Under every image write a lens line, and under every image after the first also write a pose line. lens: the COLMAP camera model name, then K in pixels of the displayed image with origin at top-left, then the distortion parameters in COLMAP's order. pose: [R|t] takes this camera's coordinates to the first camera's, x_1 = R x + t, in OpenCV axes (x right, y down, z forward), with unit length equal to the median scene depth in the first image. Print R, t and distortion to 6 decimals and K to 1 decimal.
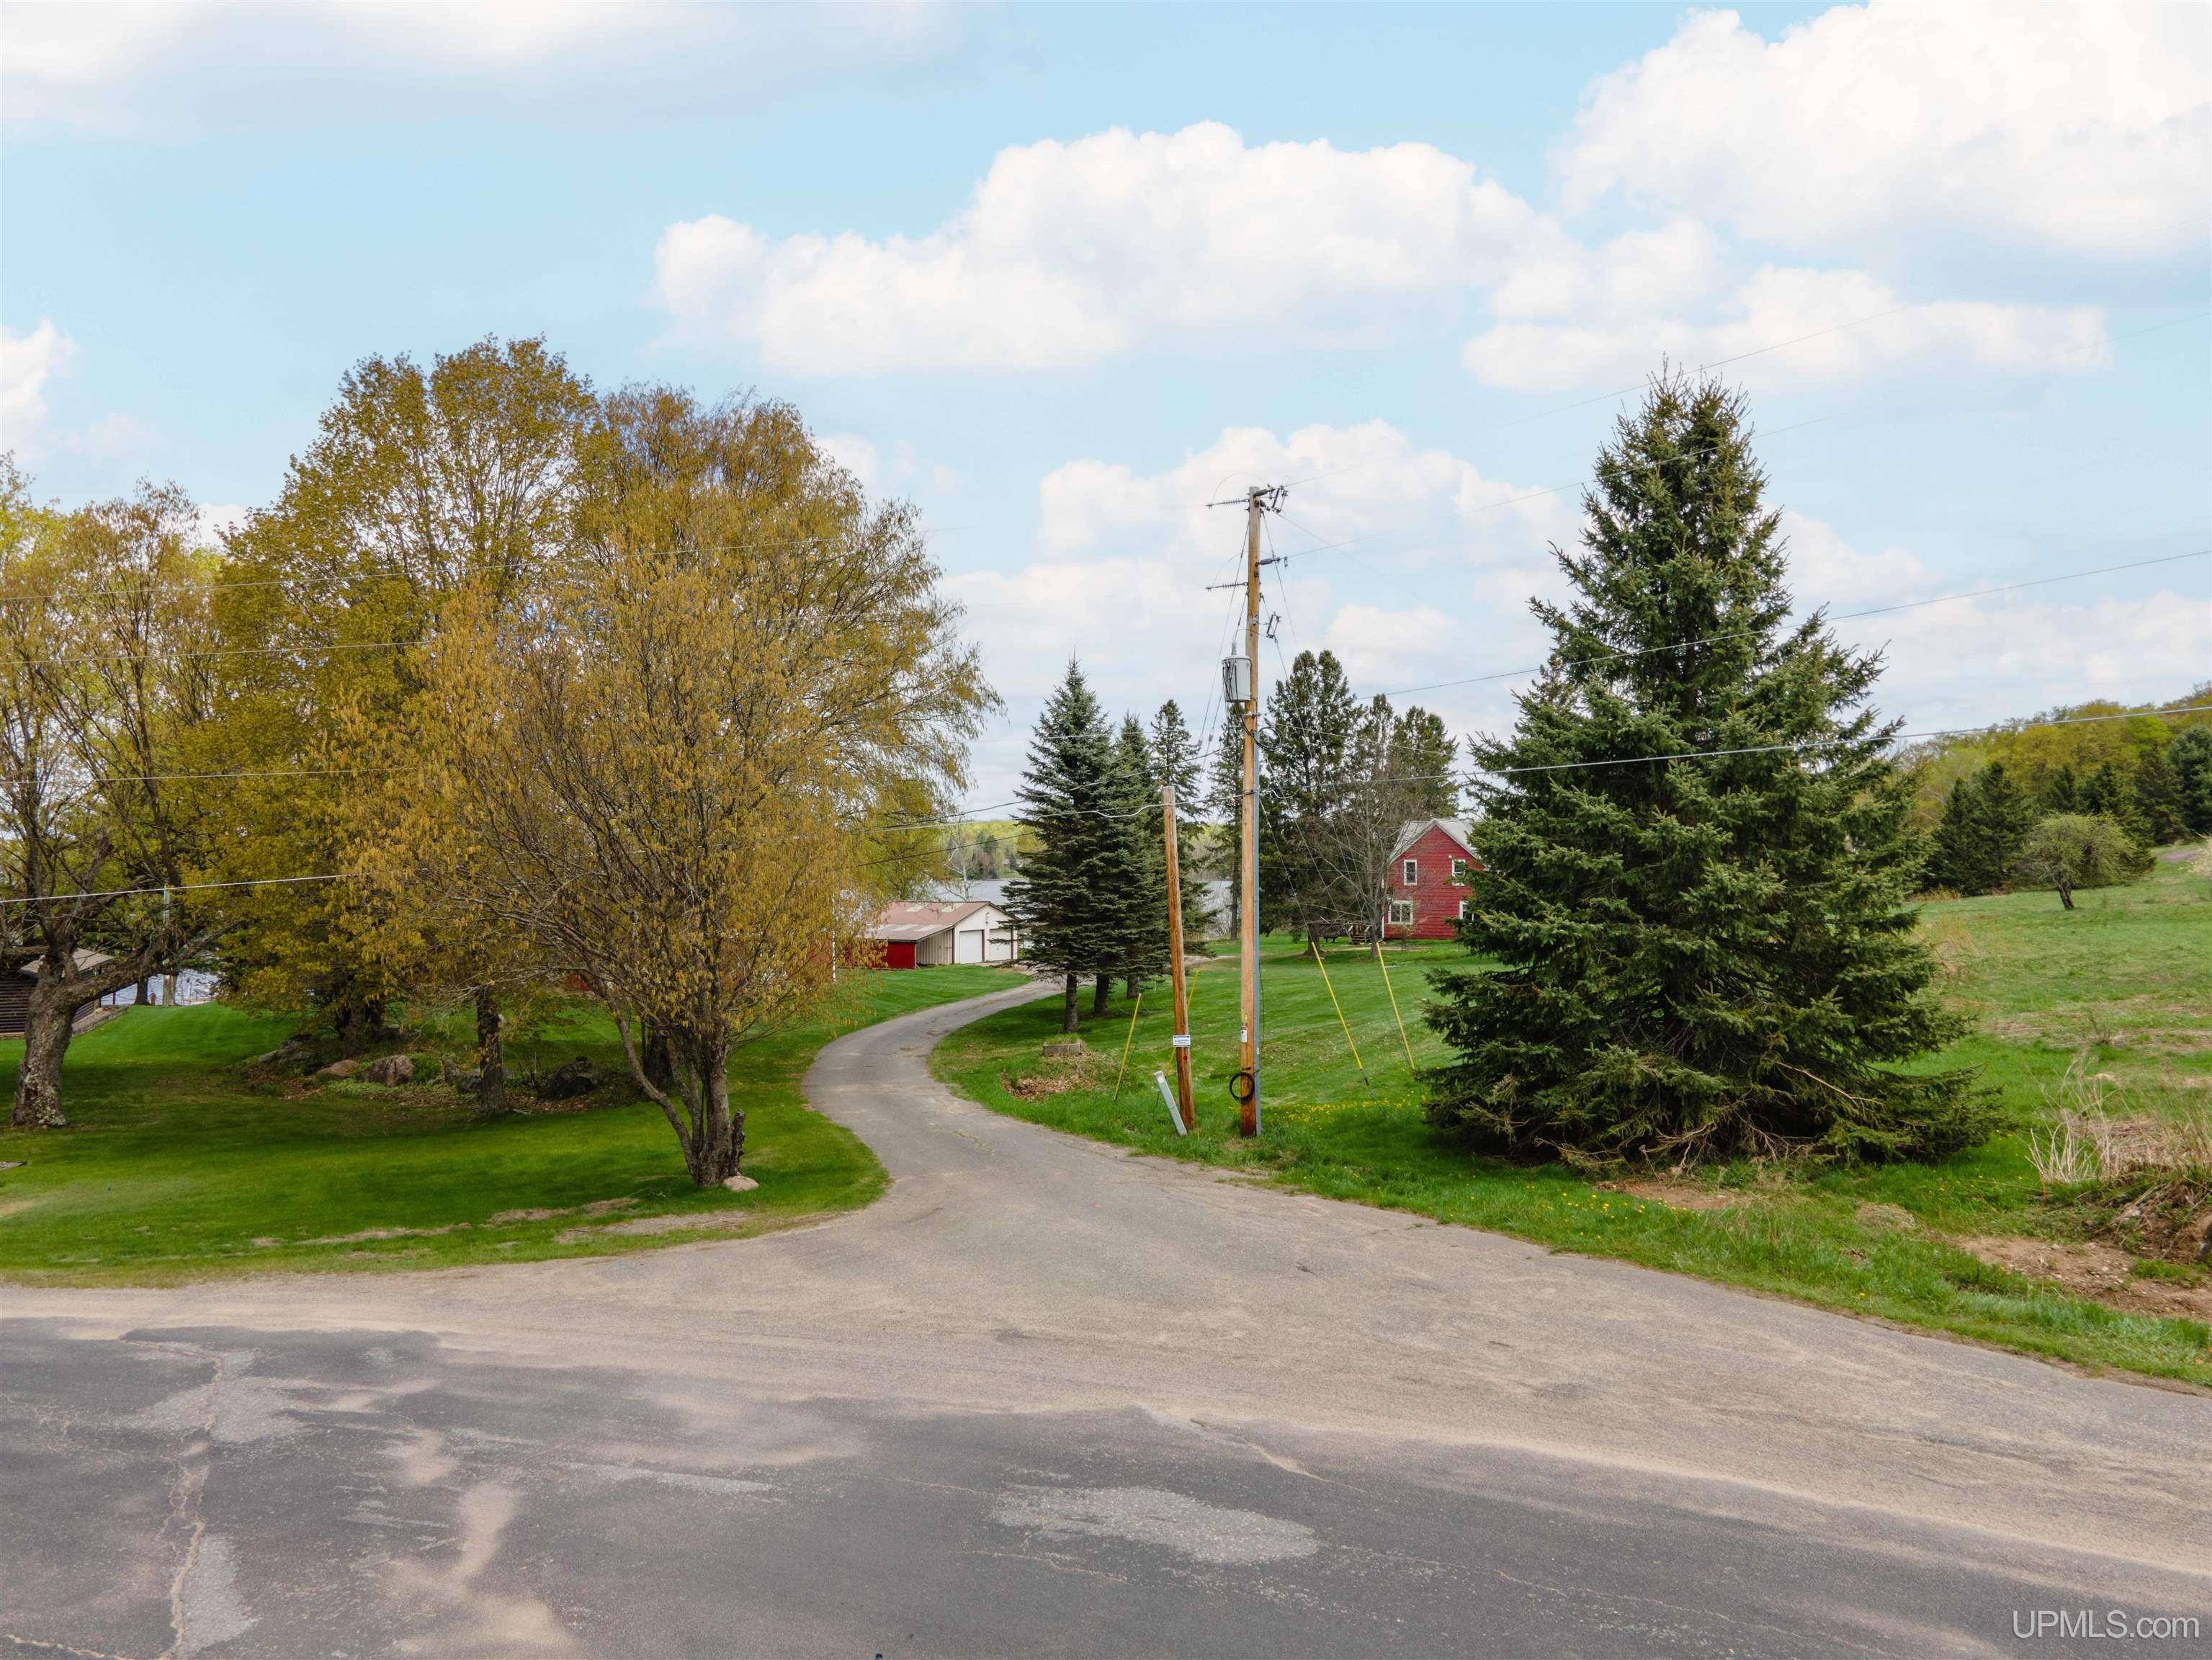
lens RADIAL K [[1623.6, 0, 1108.4], [0, 1623.6, 842.2], [0, 0, 1]] dist [0.054591, 0.004989]
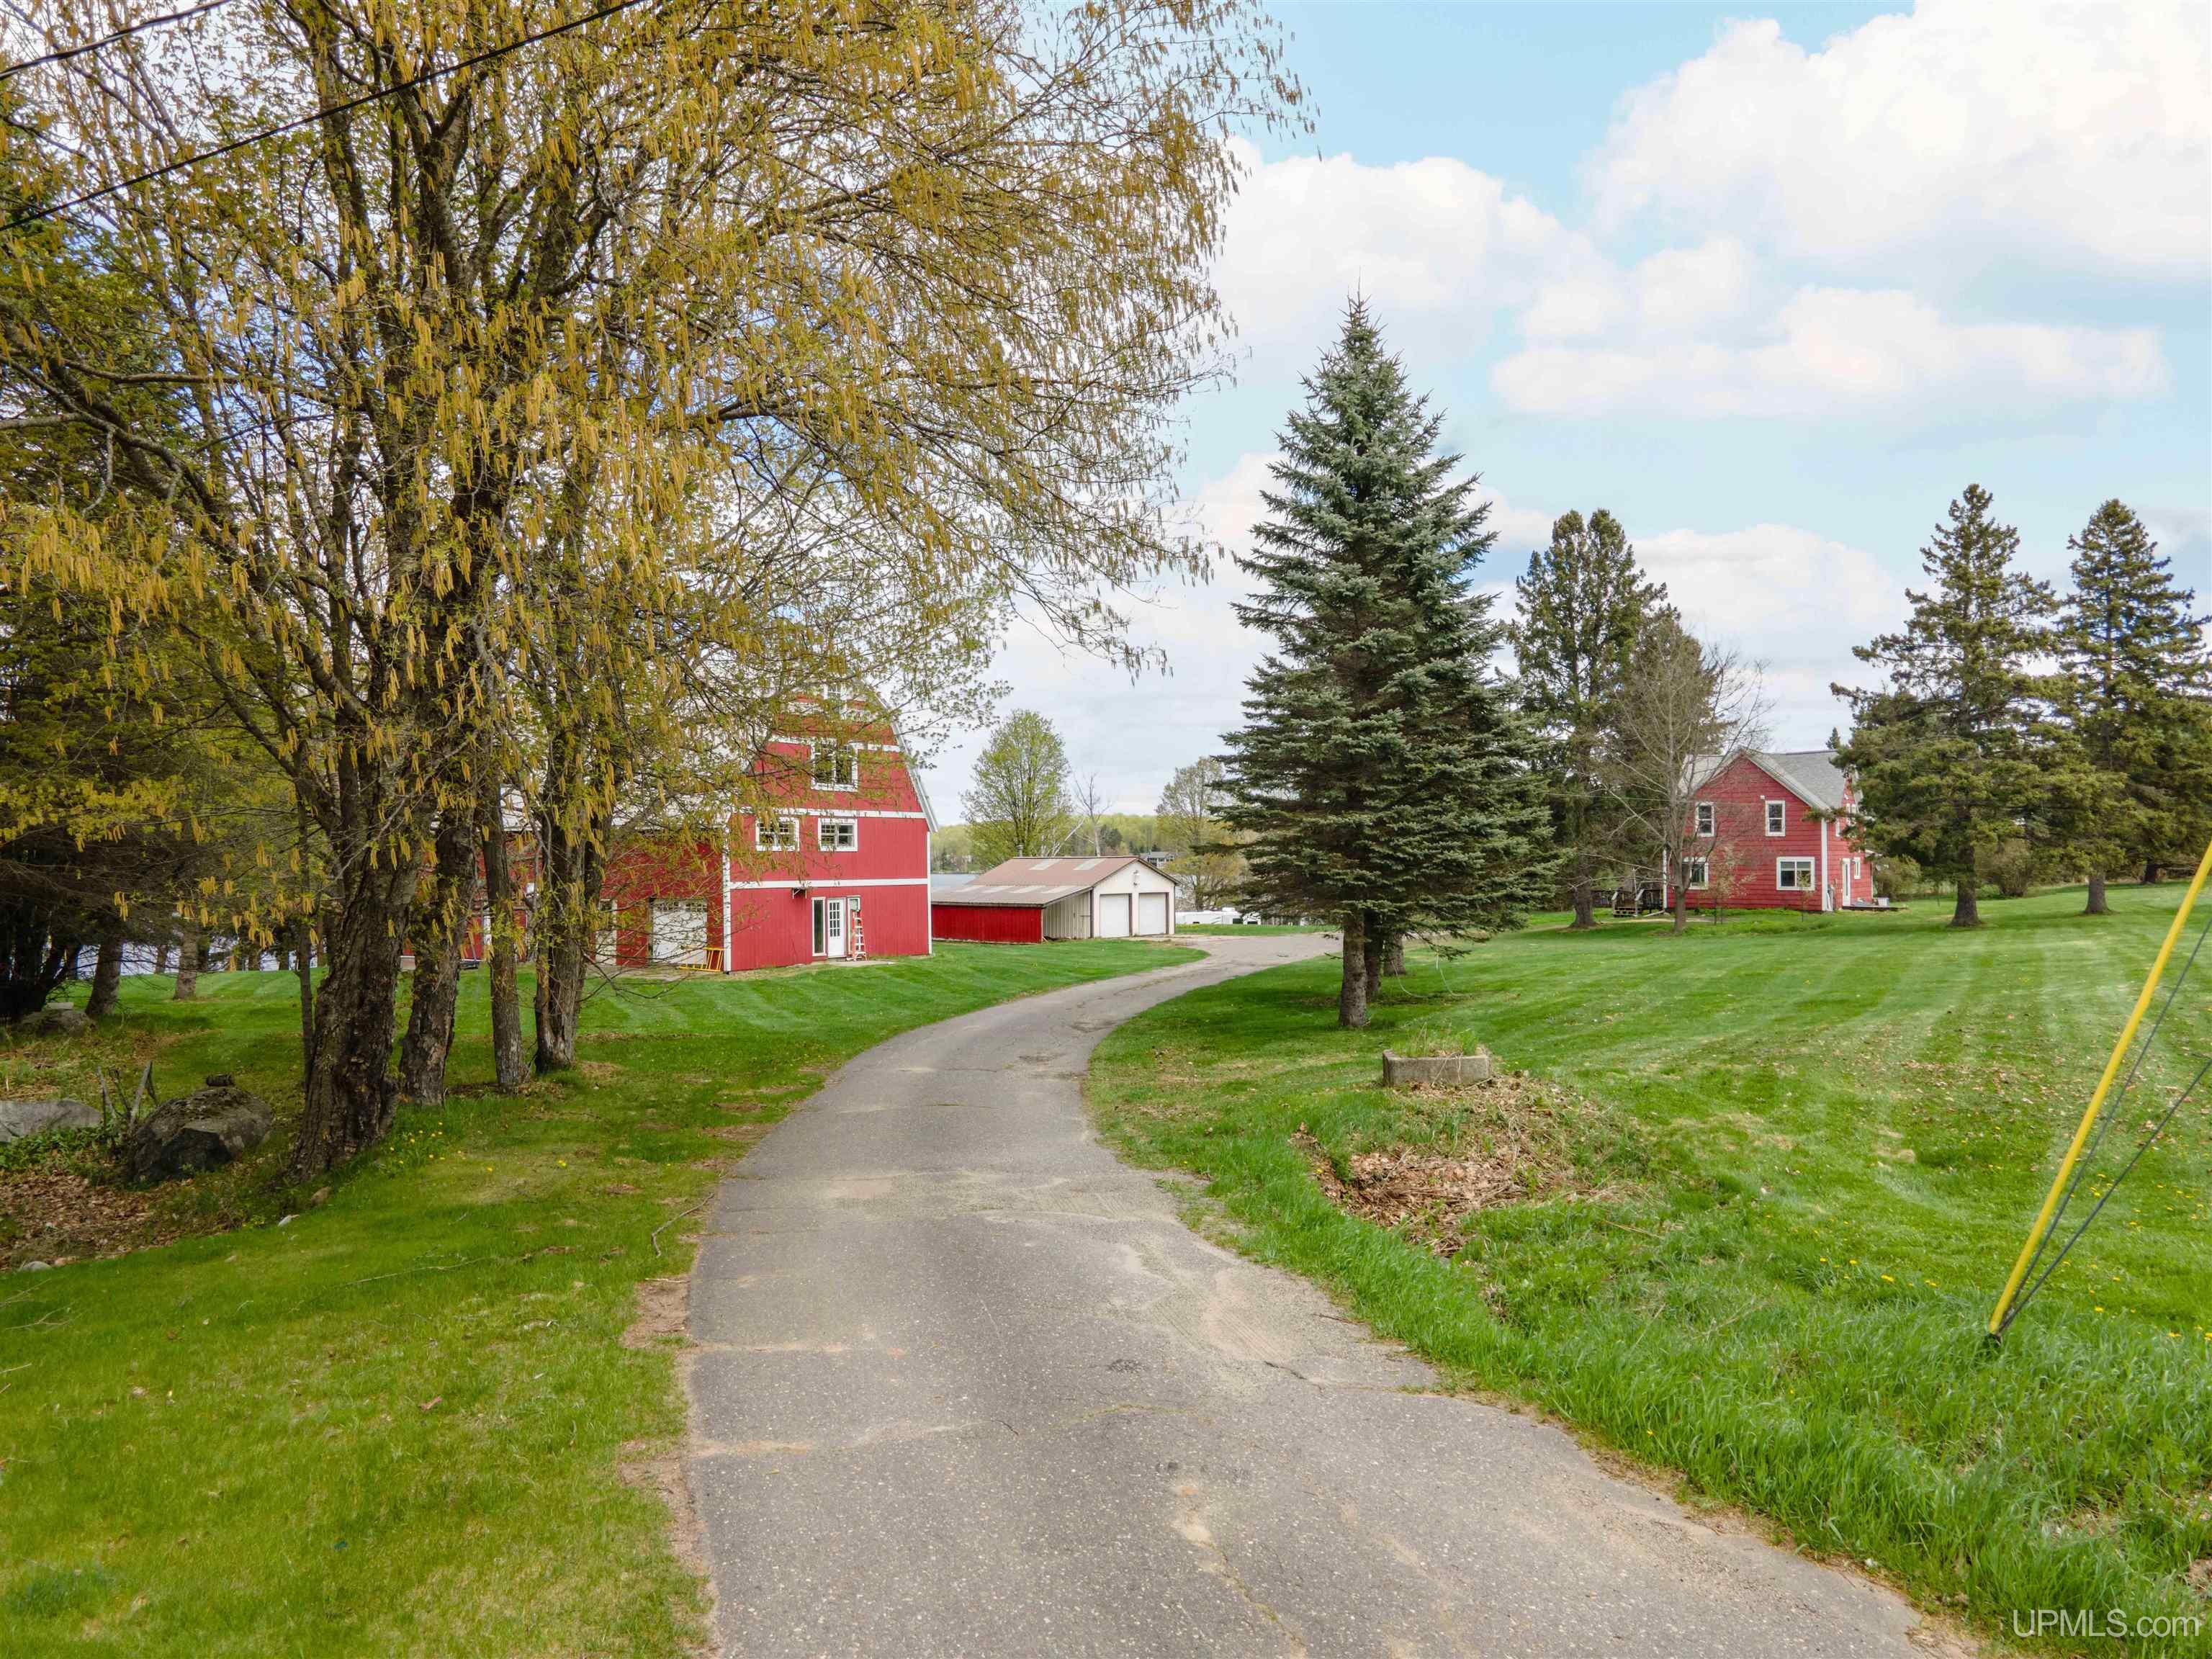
lens RADIAL K [[1584.4, 0, 1072.5], [0, 1584.4, 831.0], [0, 0, 1]] dist [0.001894, 0.001612]
pose [[0.995390, -0.002573, -0.095877, -0.055031], [0.001728, 0.999959, -0.008896, 0.052020], [0.095896, 0.008689, 0.995353, 0.434863]]
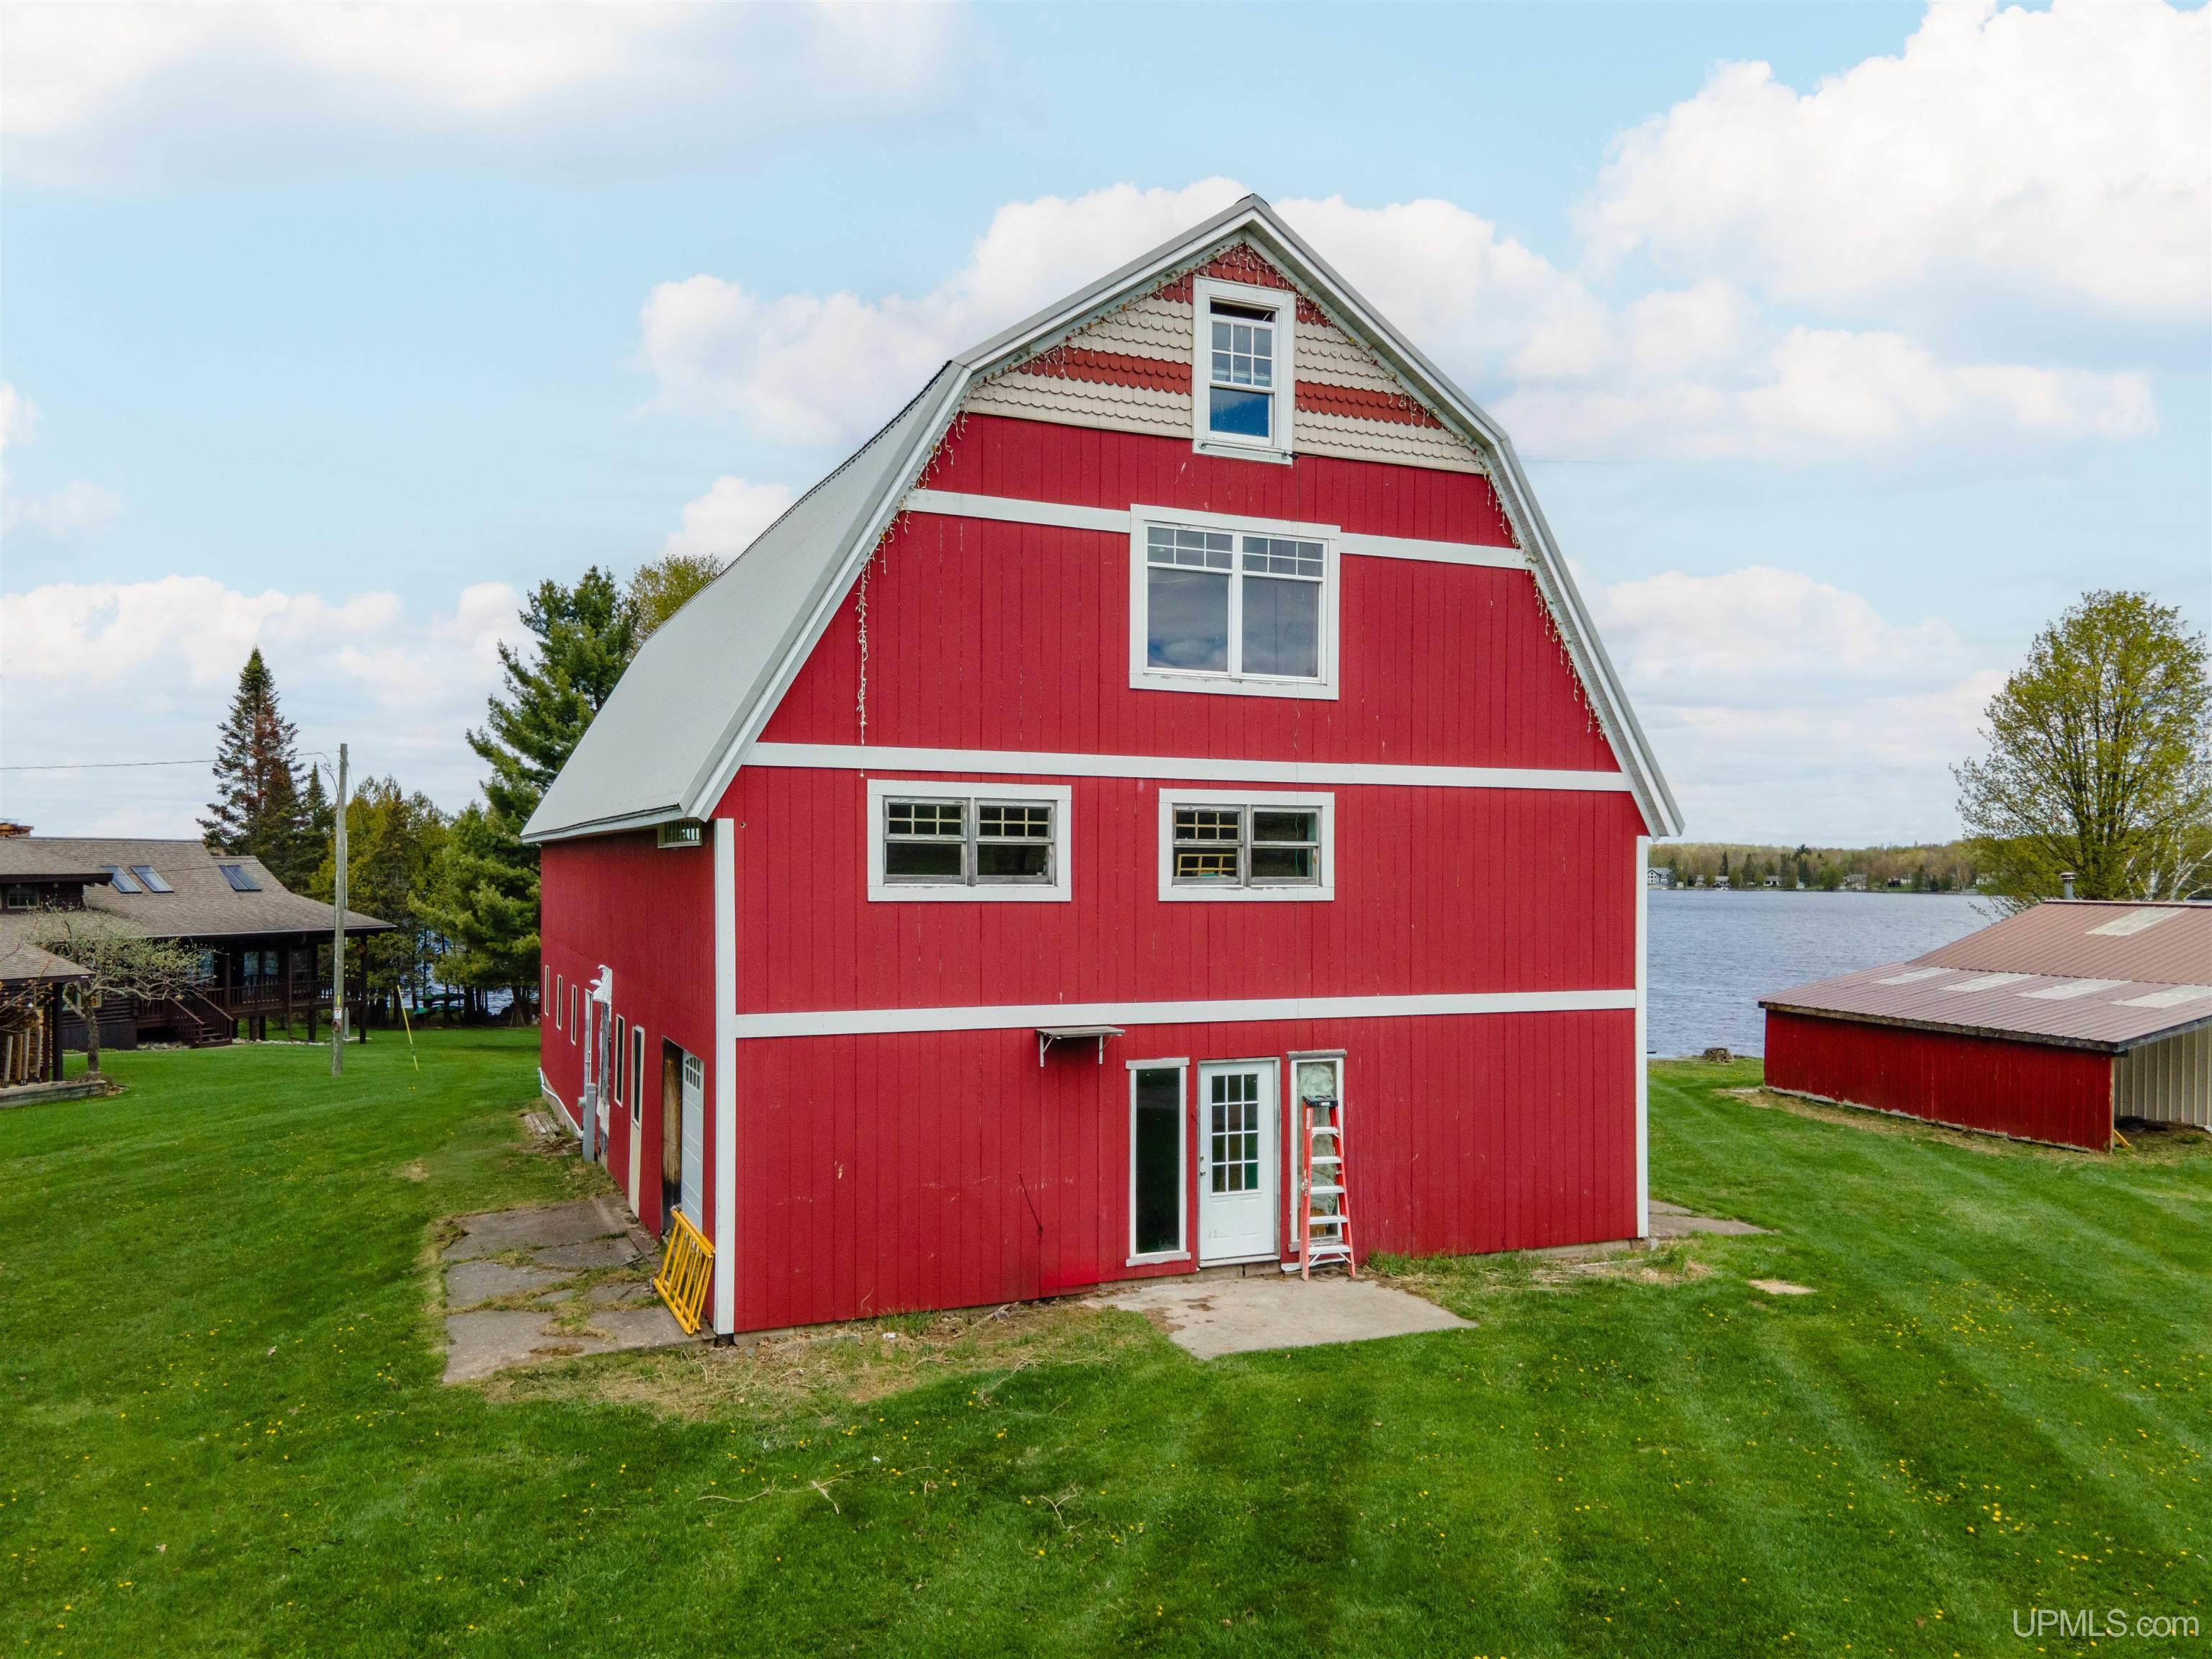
lens RADIAL K [[1723.7, 0, 1182.0], [0, 1723.7, 853.7], [0, 0, 1]] dist [0.068081, -0.001993]
pose [[0.806367, 0.015042, -0.591224, -0.112355], [-0.010785, 0.999884, 0.010730, 0.044514], [0.591317, -0.002275, 0.806436, 1.075880]]
